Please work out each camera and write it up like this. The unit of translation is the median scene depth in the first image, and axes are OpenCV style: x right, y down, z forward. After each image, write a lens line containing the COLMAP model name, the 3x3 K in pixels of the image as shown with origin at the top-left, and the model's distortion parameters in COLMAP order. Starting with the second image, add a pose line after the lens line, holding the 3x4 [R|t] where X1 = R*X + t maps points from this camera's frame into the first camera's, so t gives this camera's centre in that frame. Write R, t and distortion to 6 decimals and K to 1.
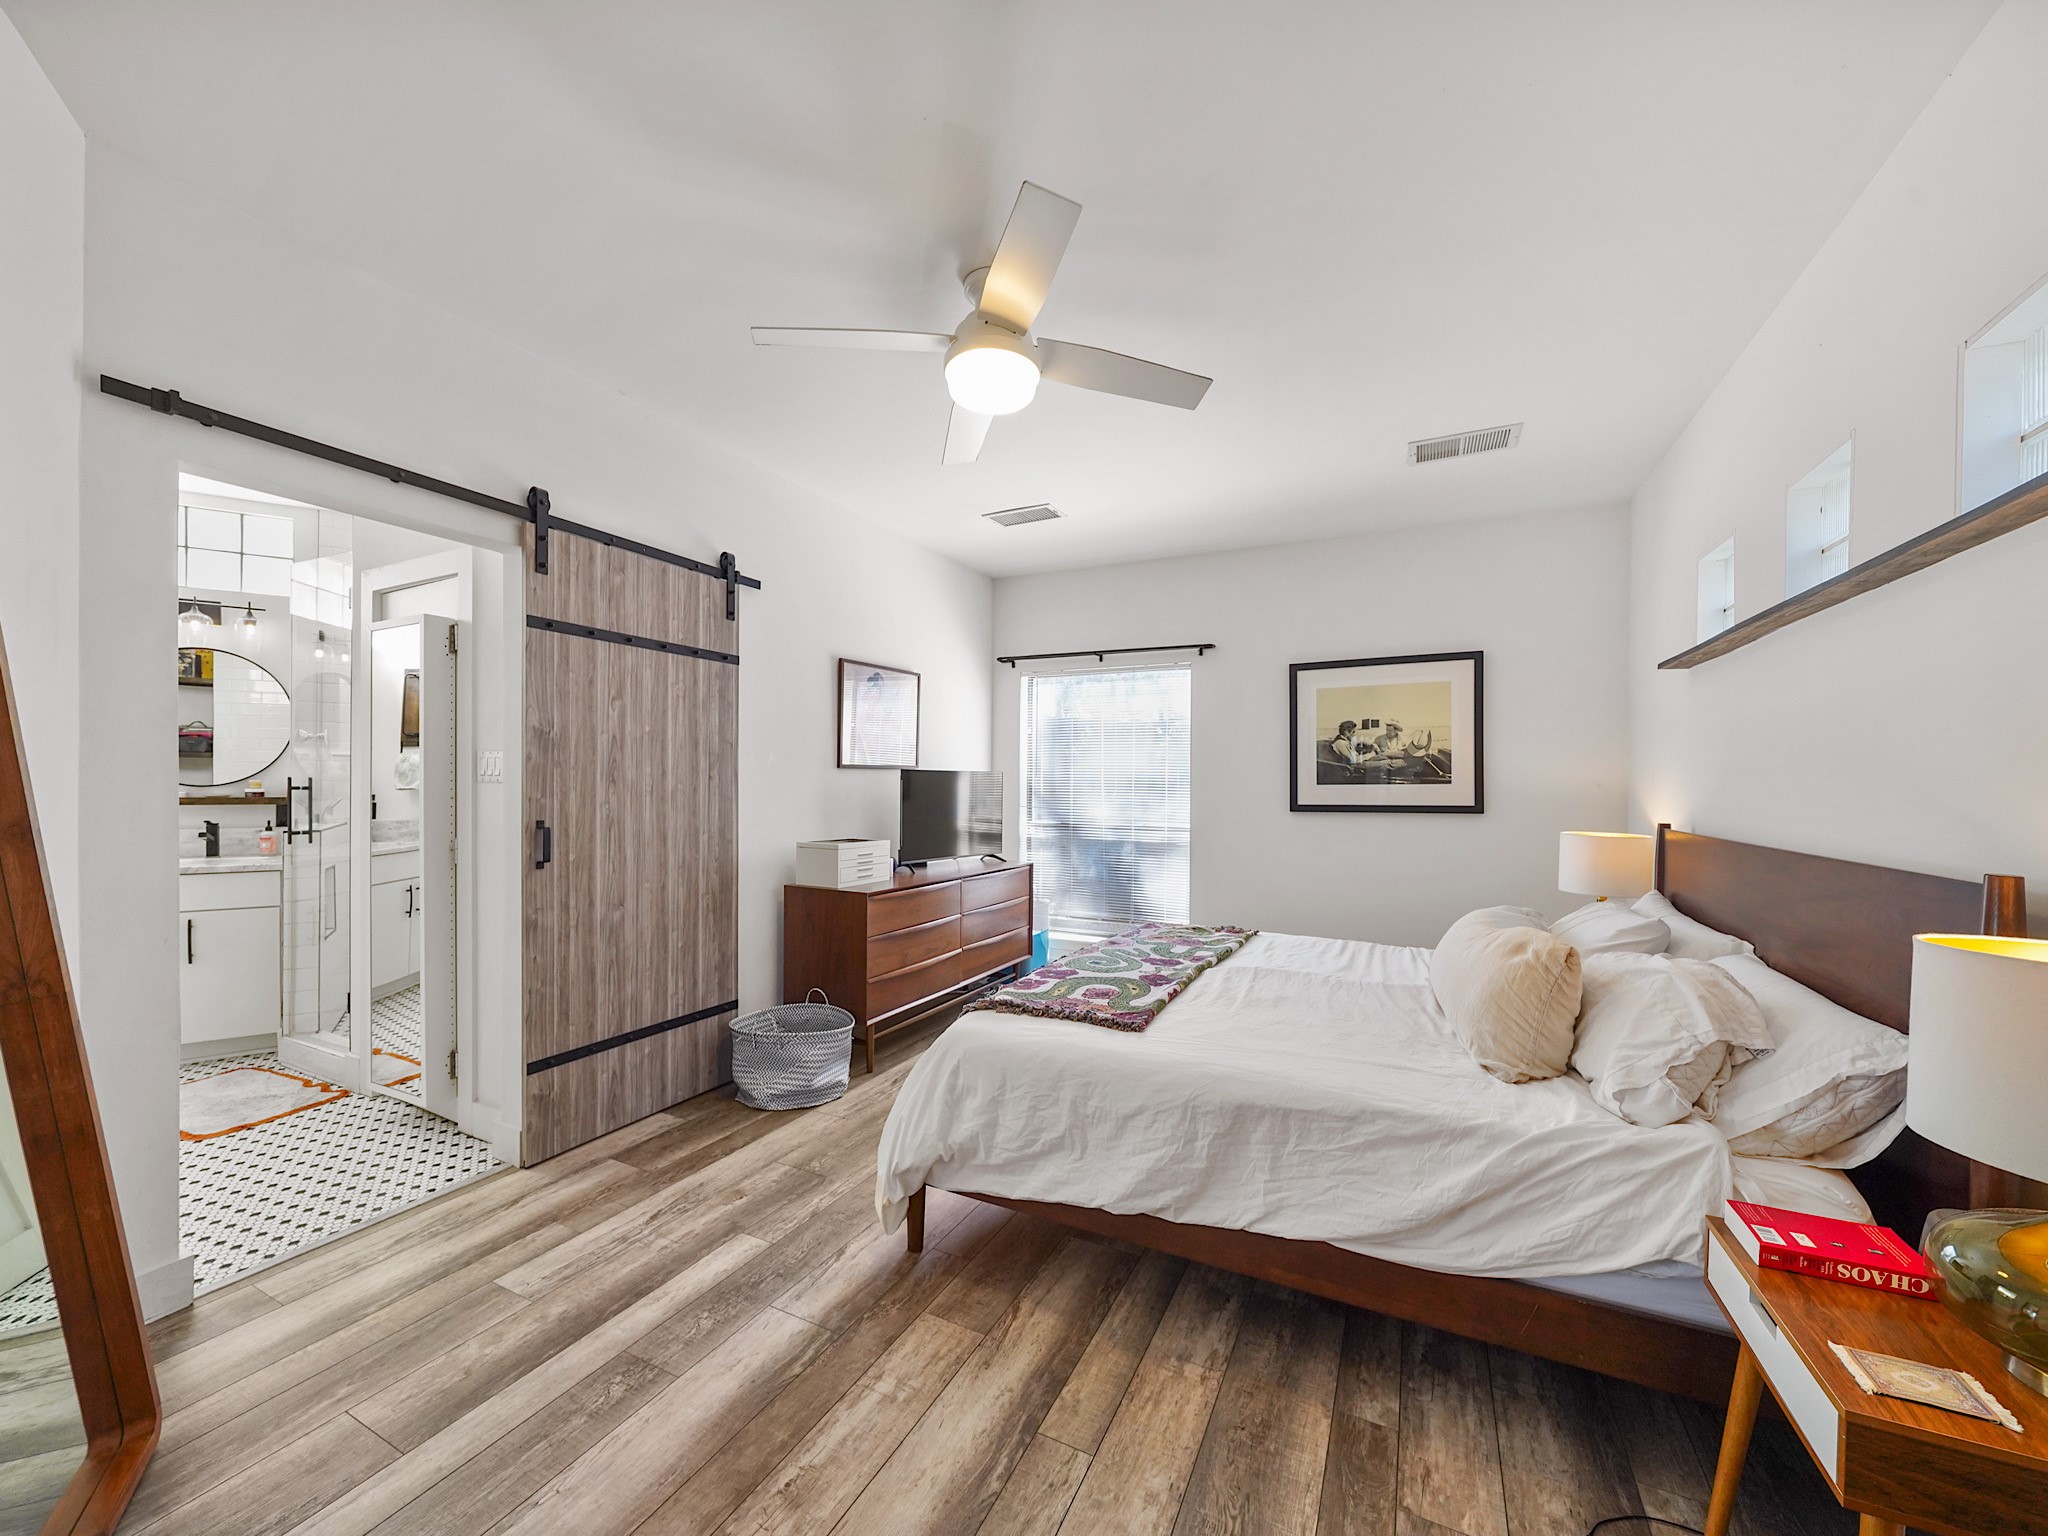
lens RADIAL K [[803.3, 0, 1019.6], [0, 803.3, 779.2], [0, 0, 1]] dist [-0.002552, -0.000163]
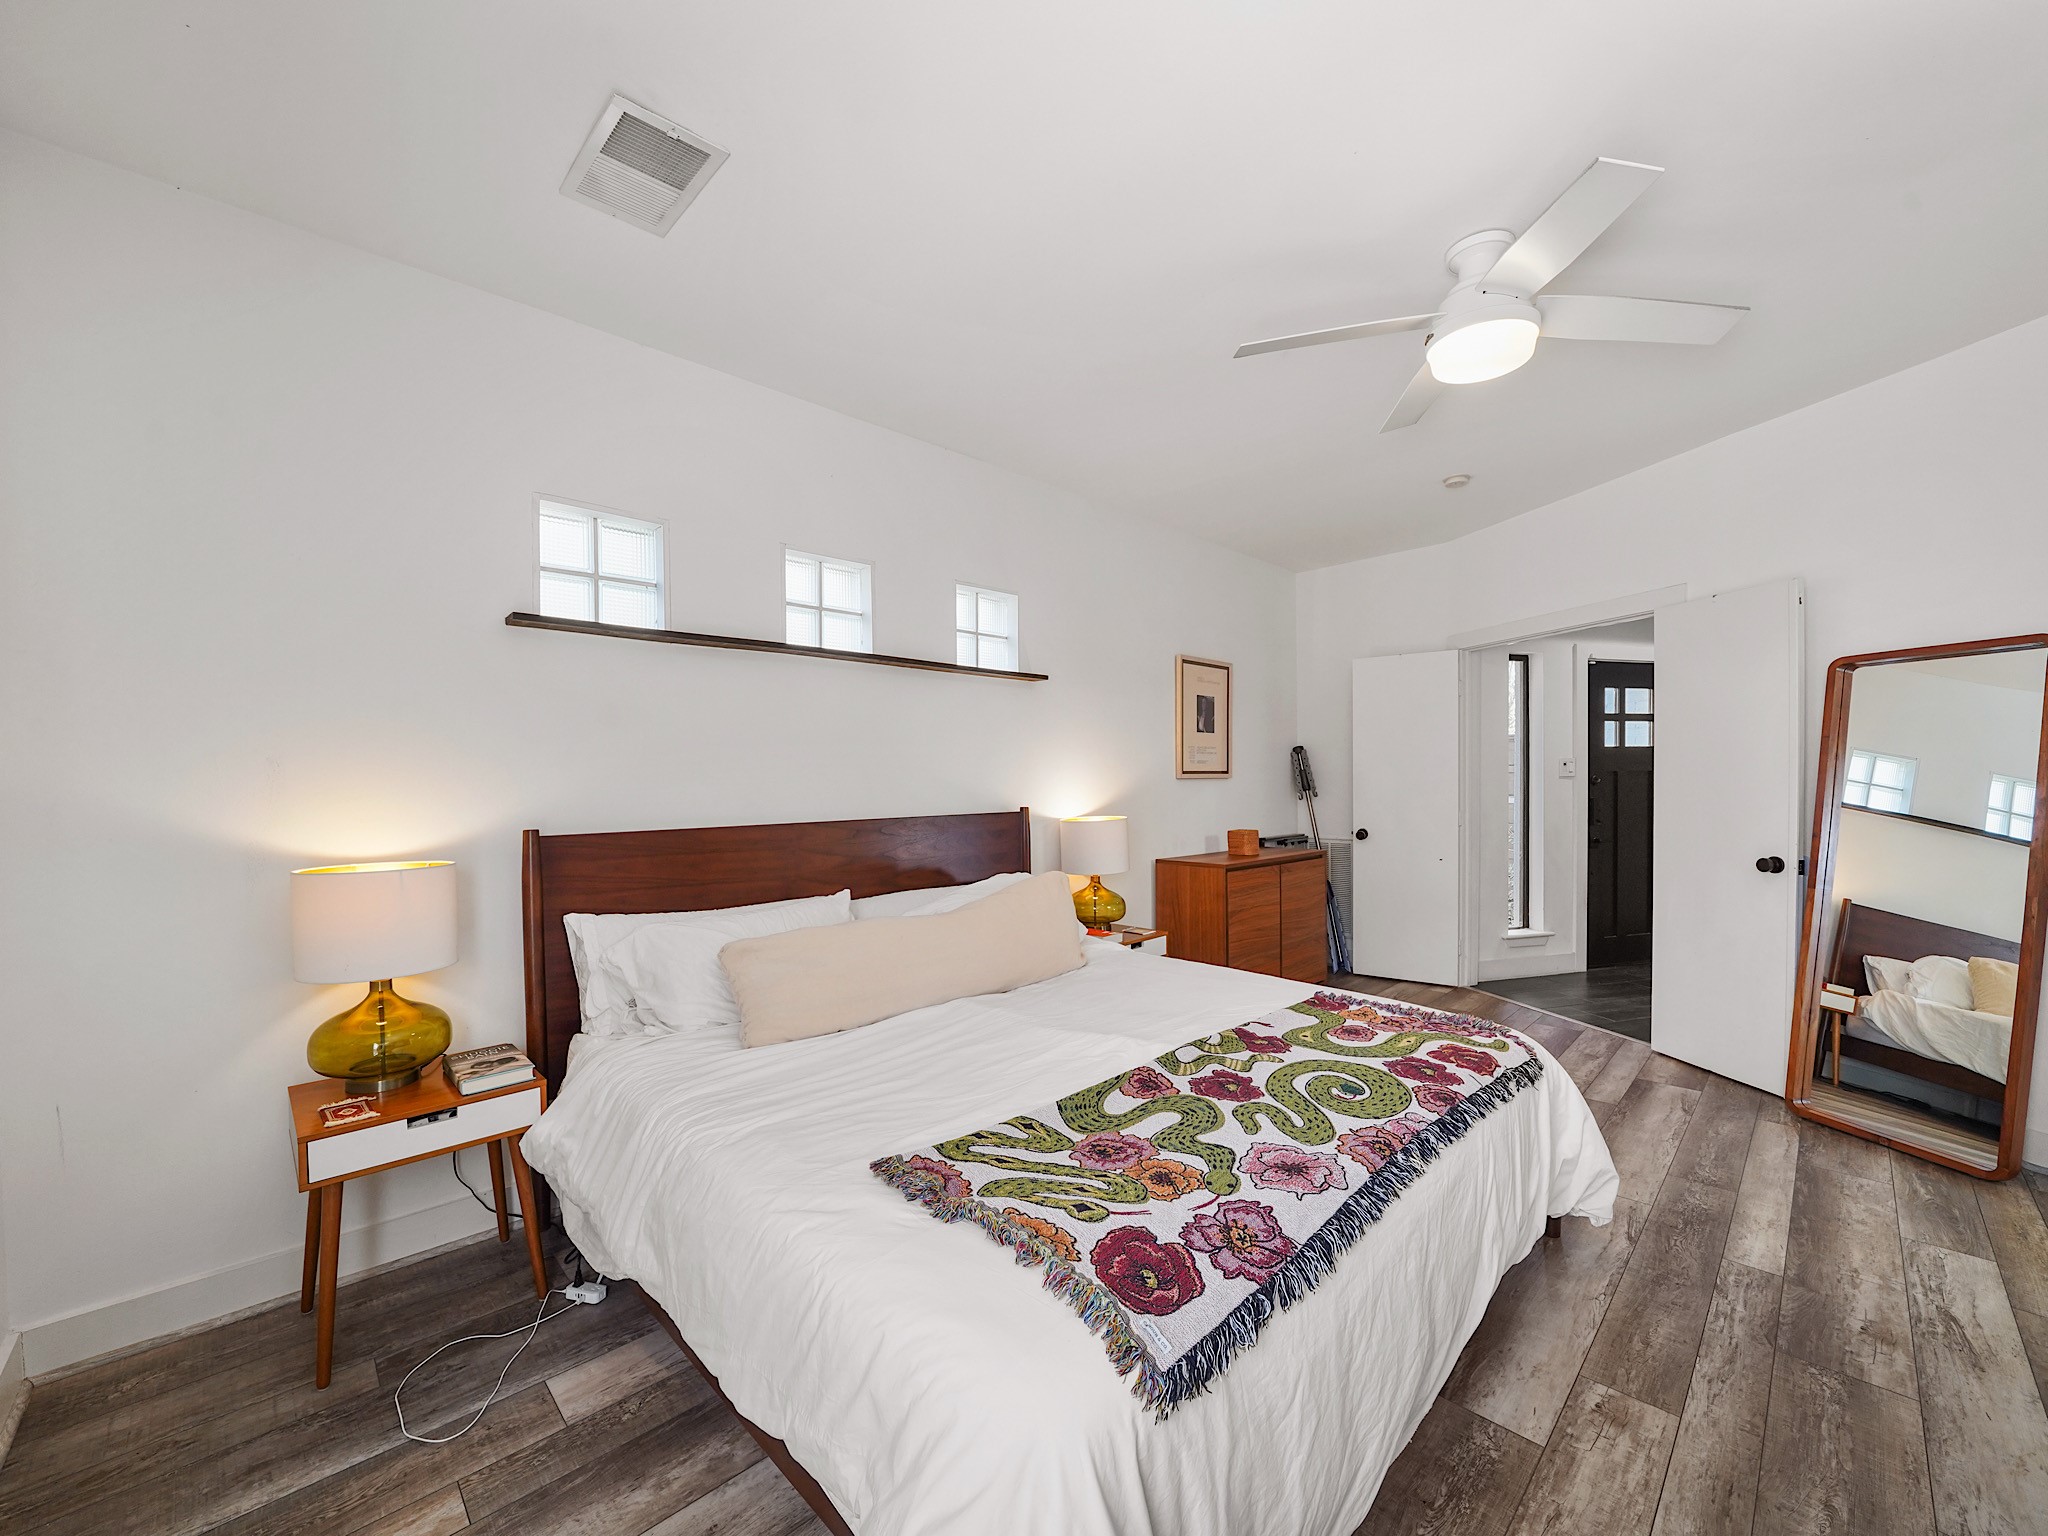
lens RADIAL K [[803.3, 0, 1022.7], [0, 803.3, 778.8], [0, 0, 1]] dist [-0.002552, -0.000163]
pose [[-0.943856, -0.011085, 0.330172, 0.145367], [-0.007082, 0.999886, 0.013325, -0.000077], [-0.330282, 0.010238, -0.943827, 1.815139]]
